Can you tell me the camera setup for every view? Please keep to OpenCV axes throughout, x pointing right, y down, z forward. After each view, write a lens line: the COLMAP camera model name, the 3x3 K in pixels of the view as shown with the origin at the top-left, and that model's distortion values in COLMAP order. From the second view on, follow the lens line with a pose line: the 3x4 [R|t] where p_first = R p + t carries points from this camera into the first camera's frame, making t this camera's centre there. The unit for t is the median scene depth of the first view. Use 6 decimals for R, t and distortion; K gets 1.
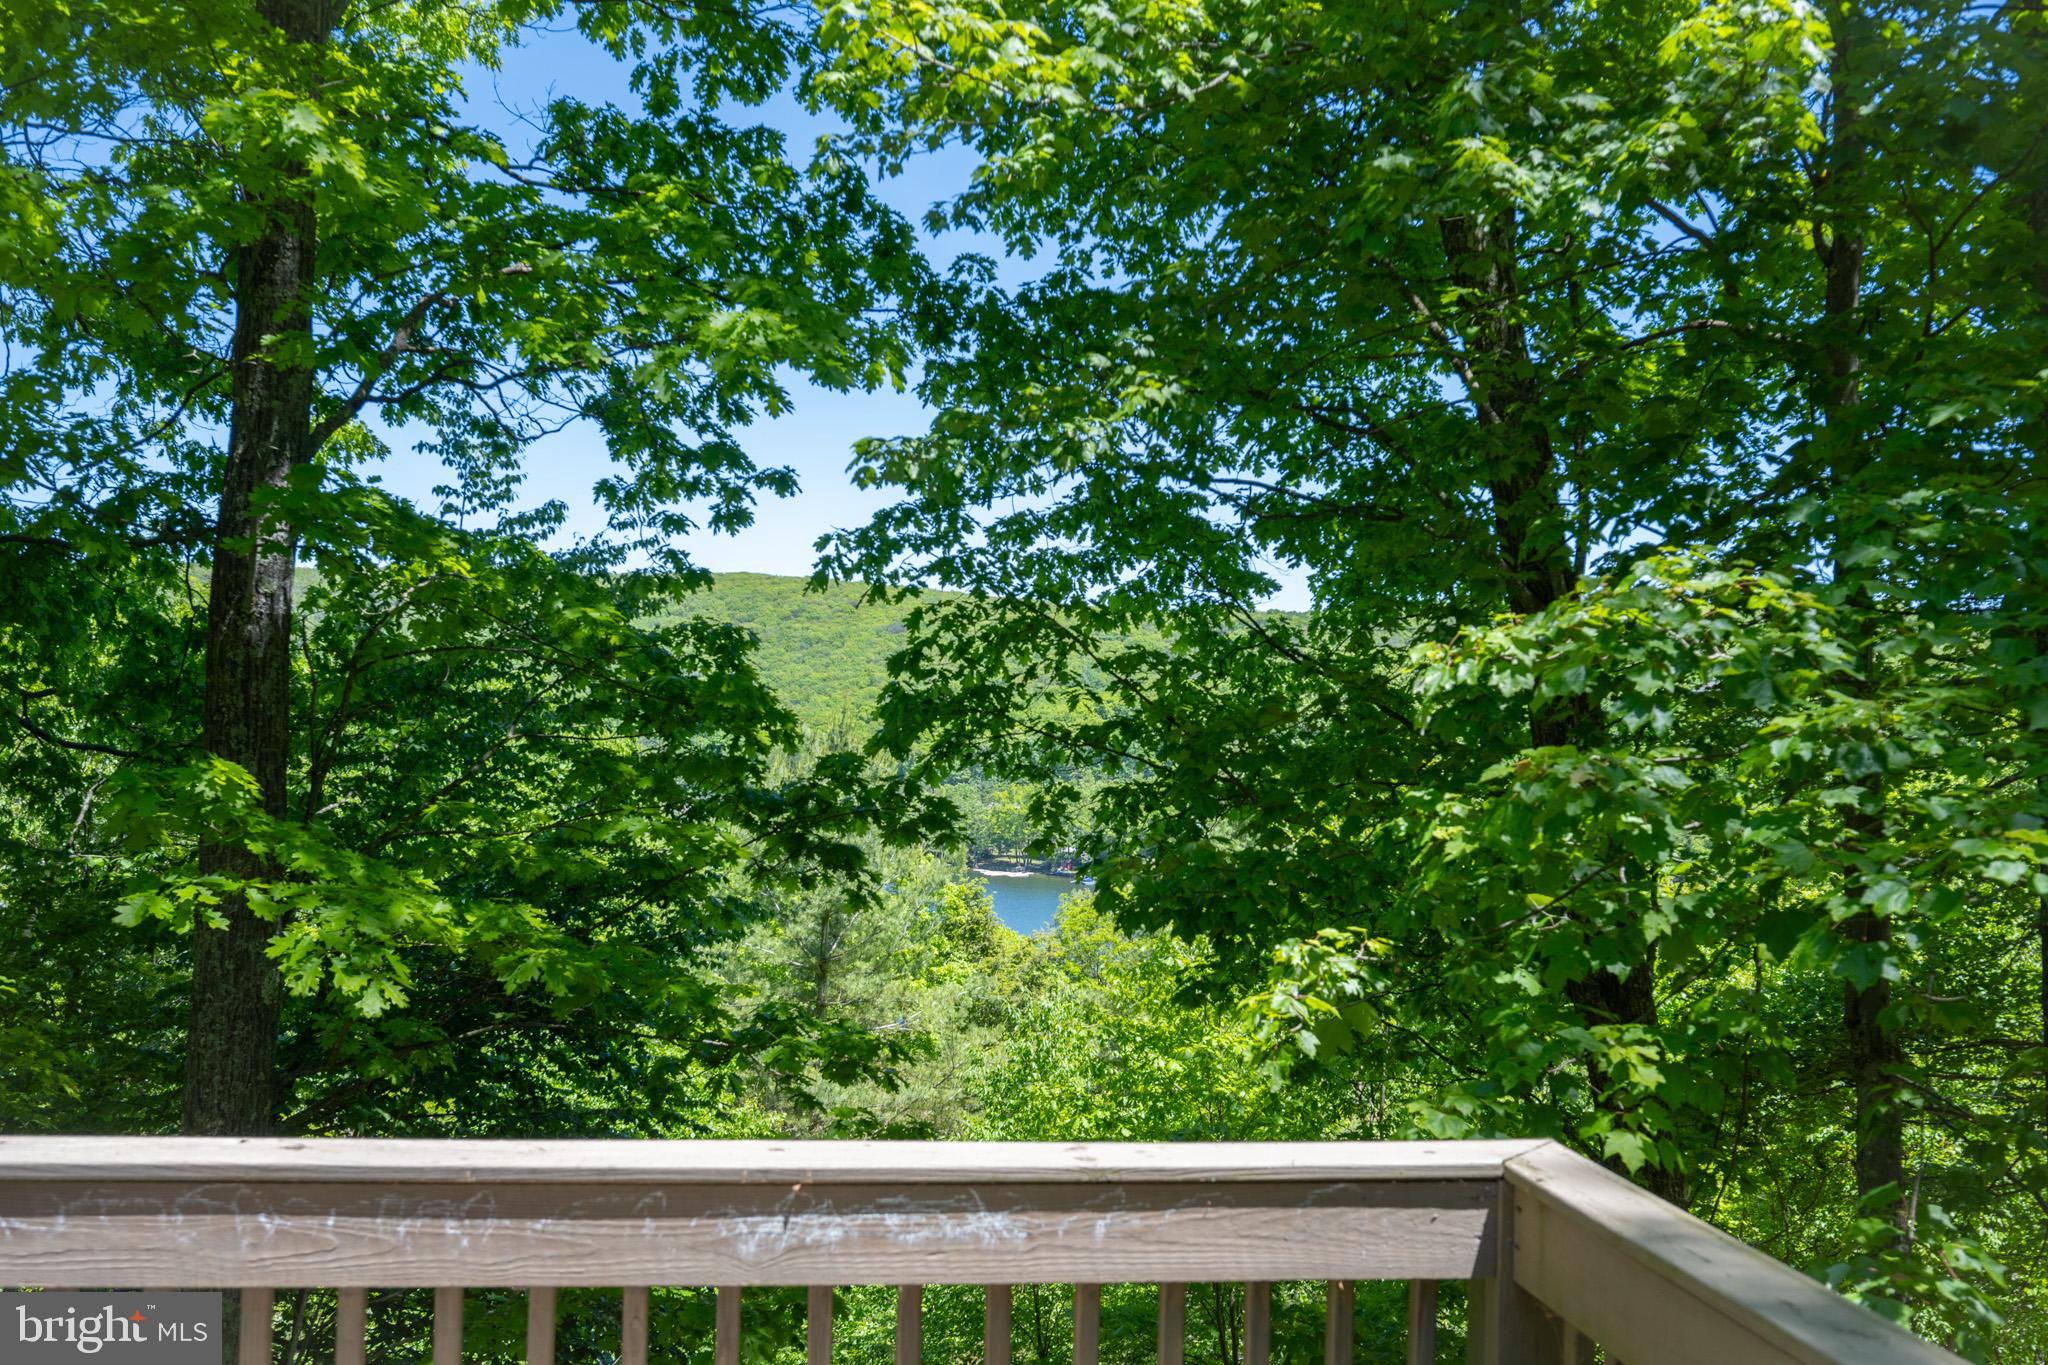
lens RADIAL K [[1913.7, 0, 1024.0], [0, 1913.7, 682.5], [0, 0, 1]] dist [0.019461, 0.006392]
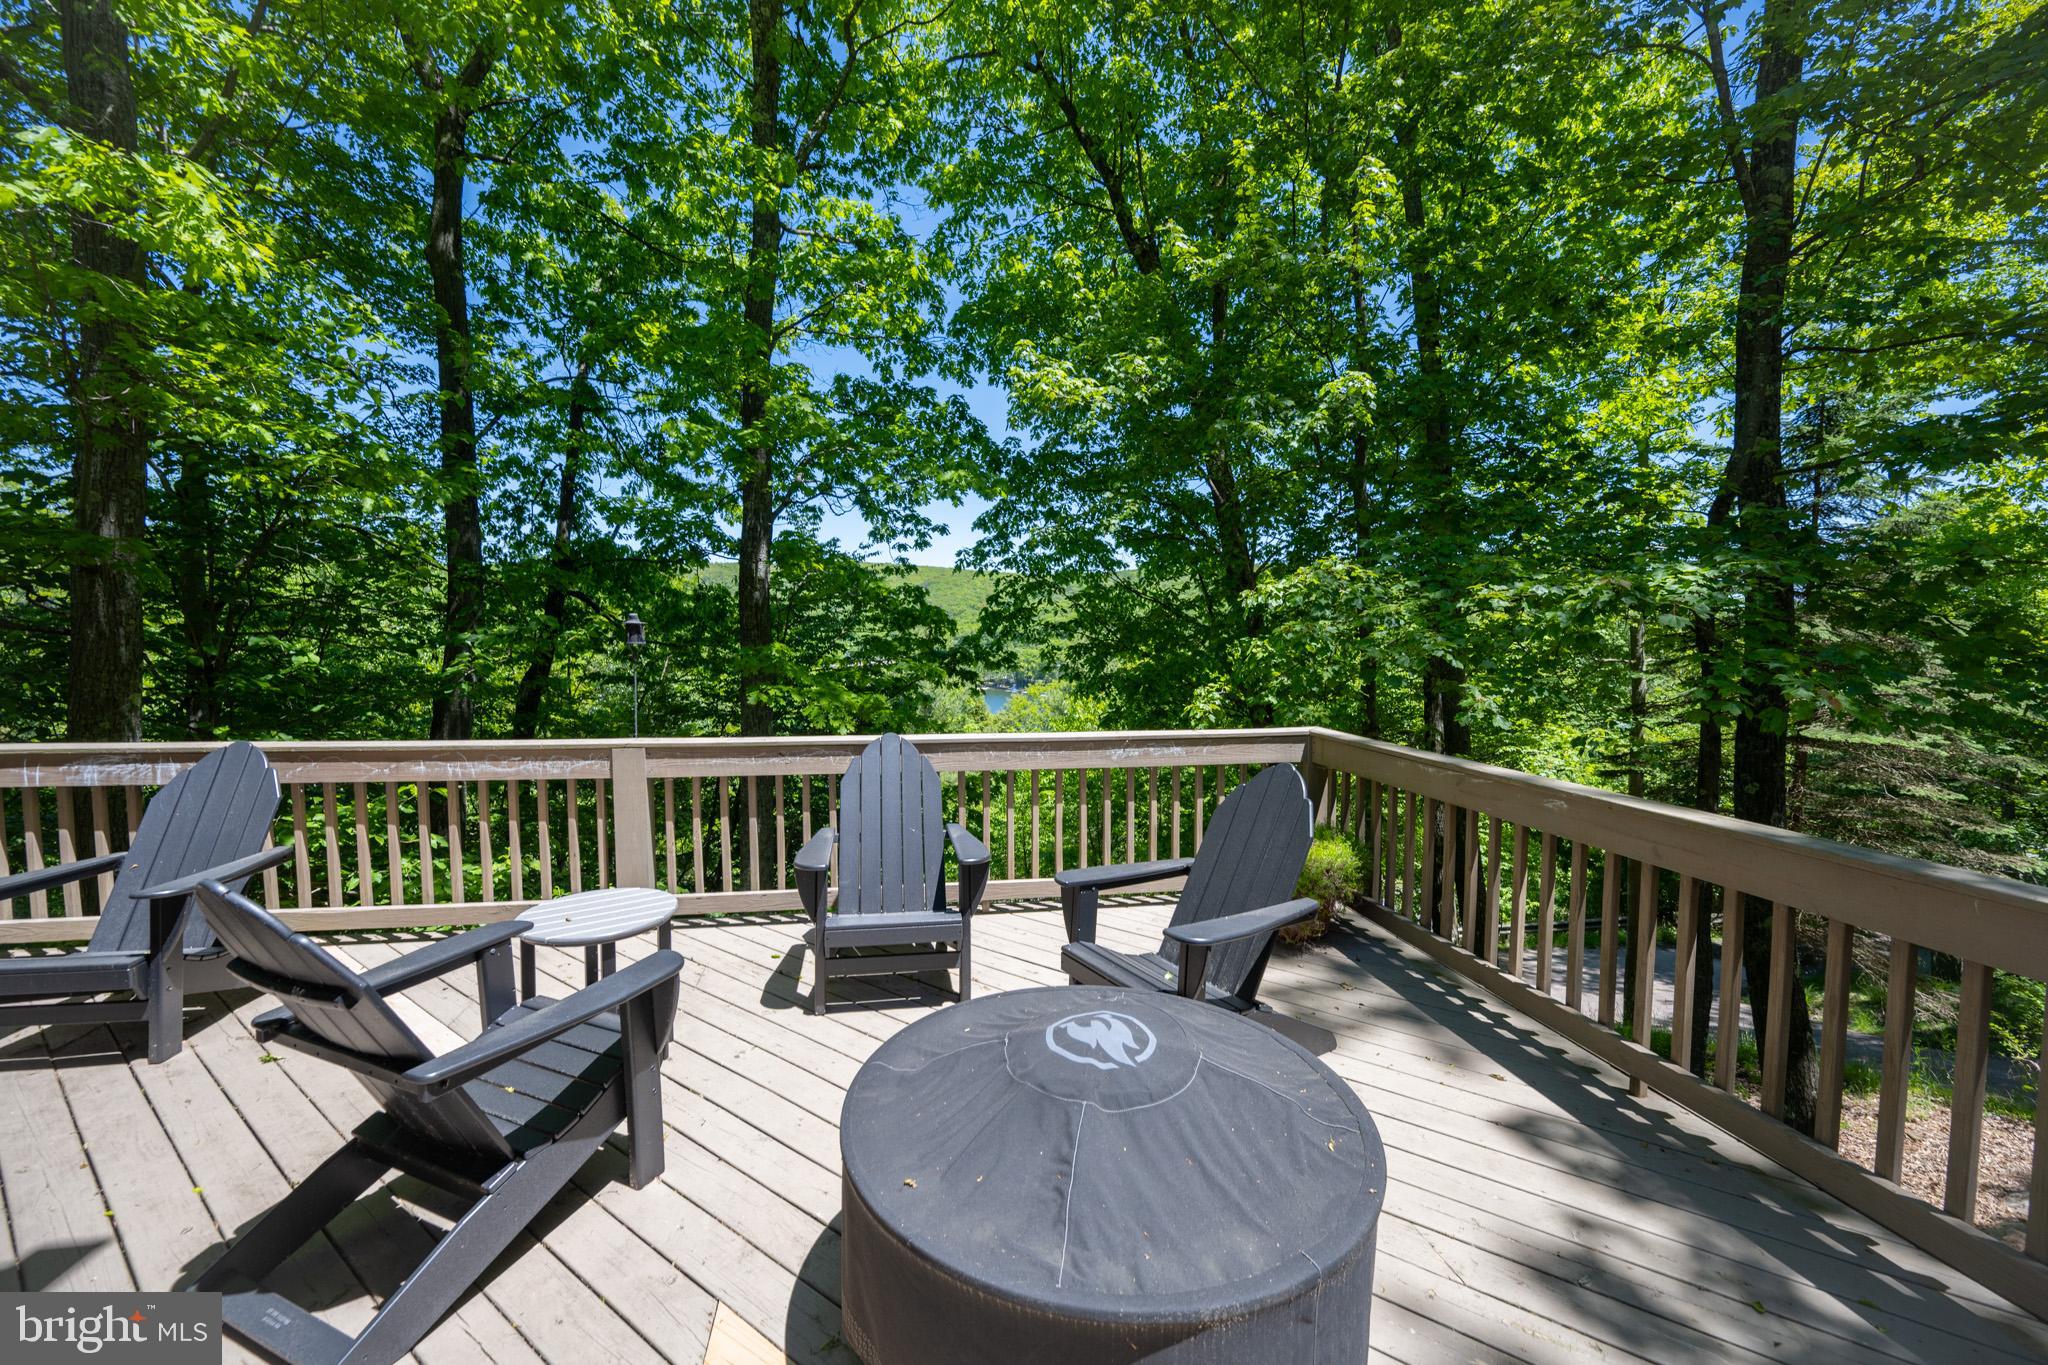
lens RADIAL K [[821.8, 0, 1024.0], [0, 821.8, 682.5], [0, 0, 1]] dist [-0.000738, 0.000004]
pose [[0.998036, -0.031516, 0.054130, -0.080940], [0.026304, 0.995183, 0.094438, -0.002379], [-0.056846, -0.092829, 0.994058, -0.113800]]
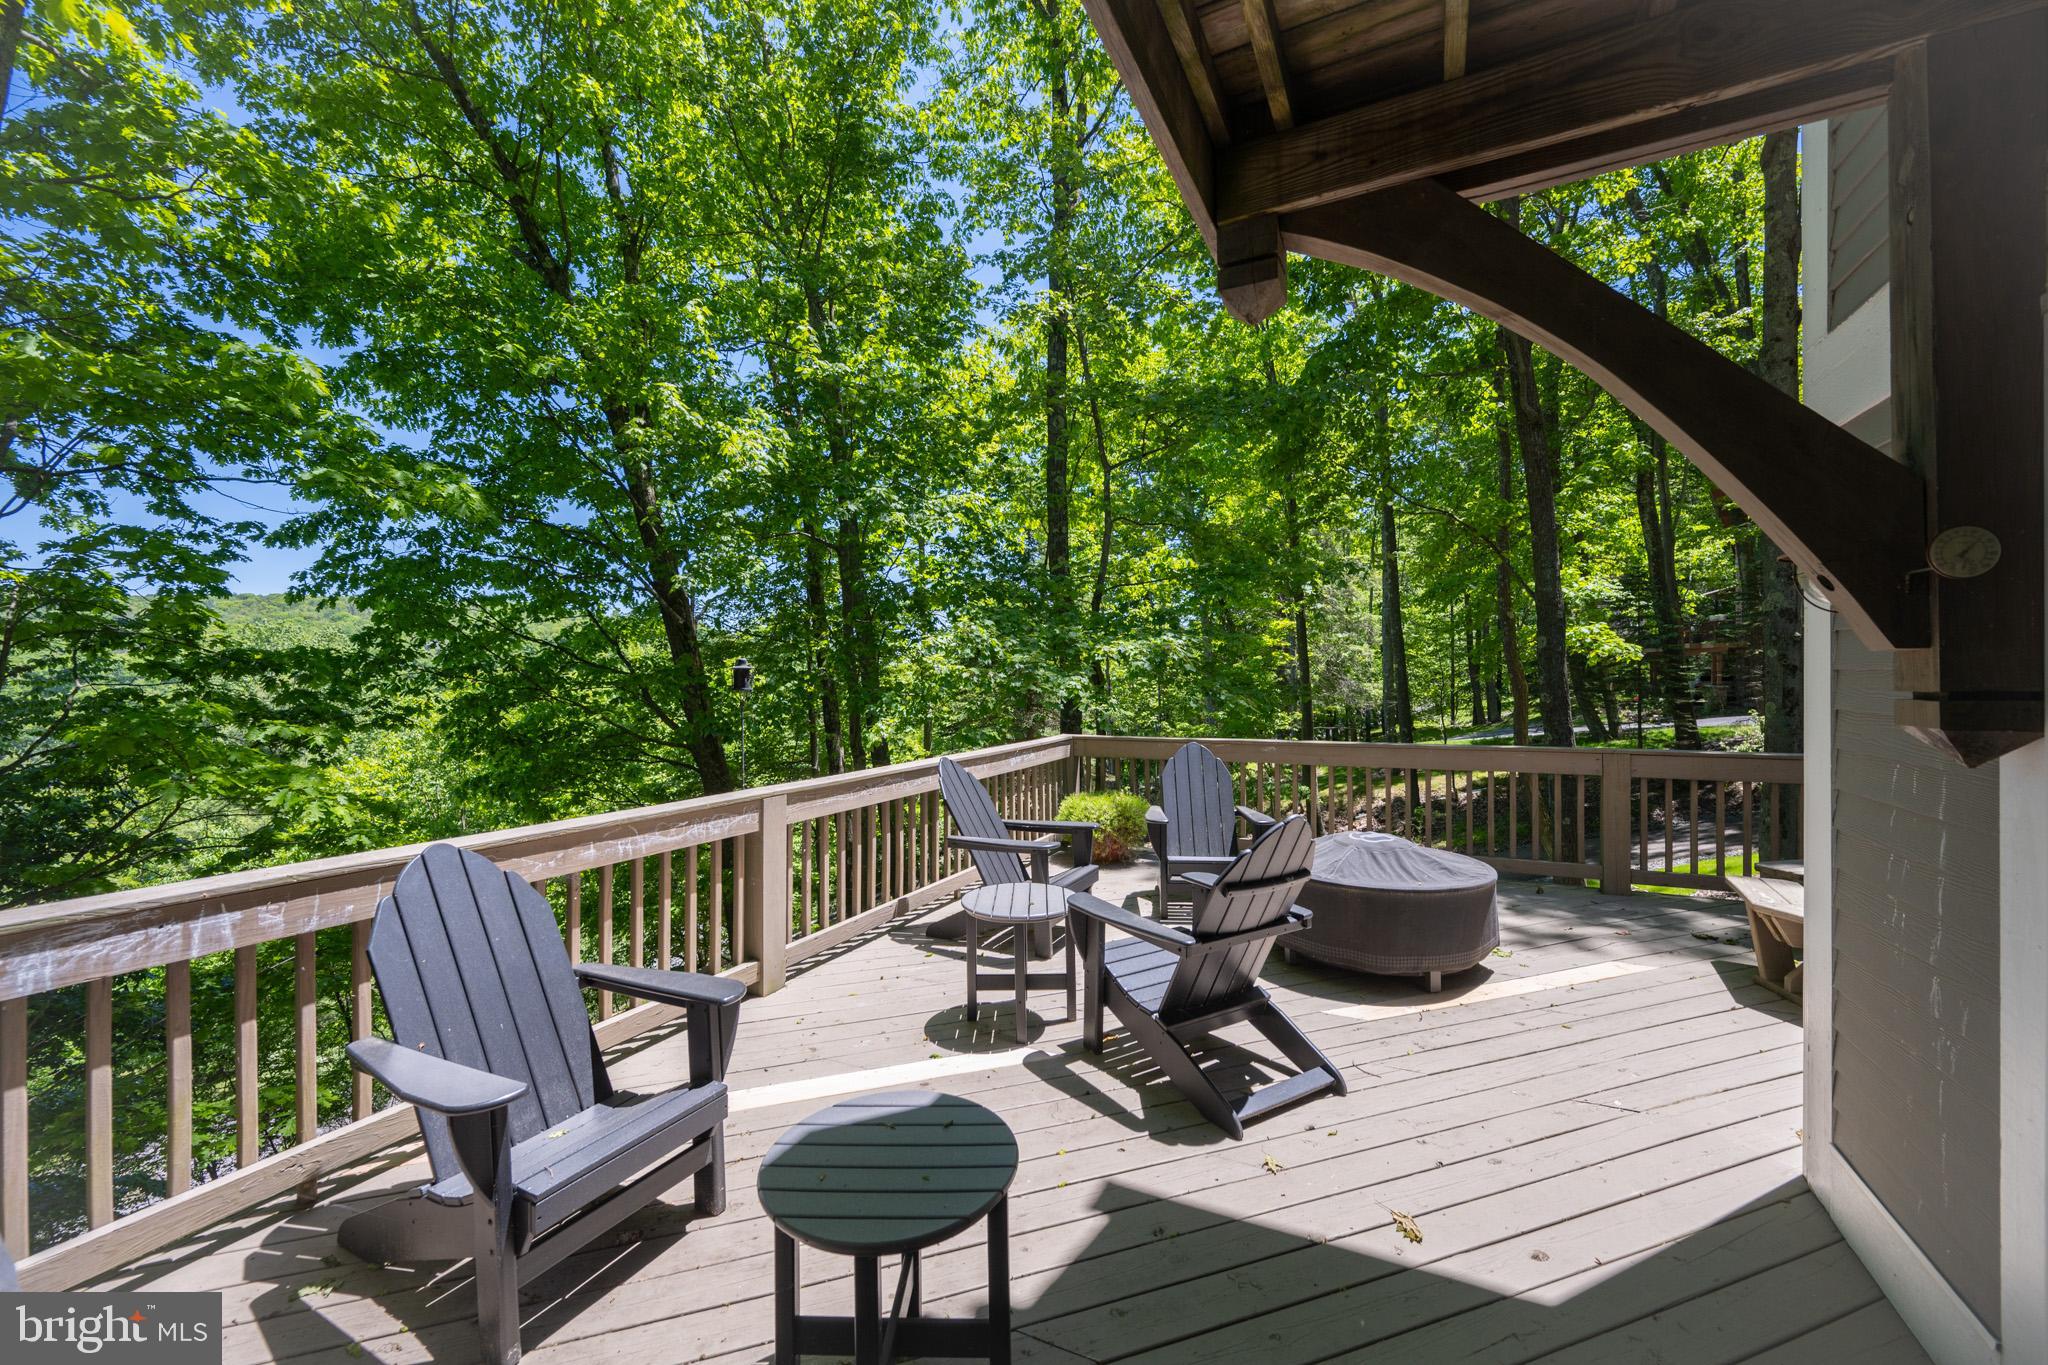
lens RADIAL K [[821.8, 0, 1024.0], [0, 821.8, 682.5], [0, 0, 1]] dist [-0.000738, 0.000004]
pose [[0.524872, -0.044685, 0.850007, -0.416715], [-0.000123, 0.998617, 0.052574, -0.009549], [-0.851181, -0.027699, 0.524141, -0.033705]]
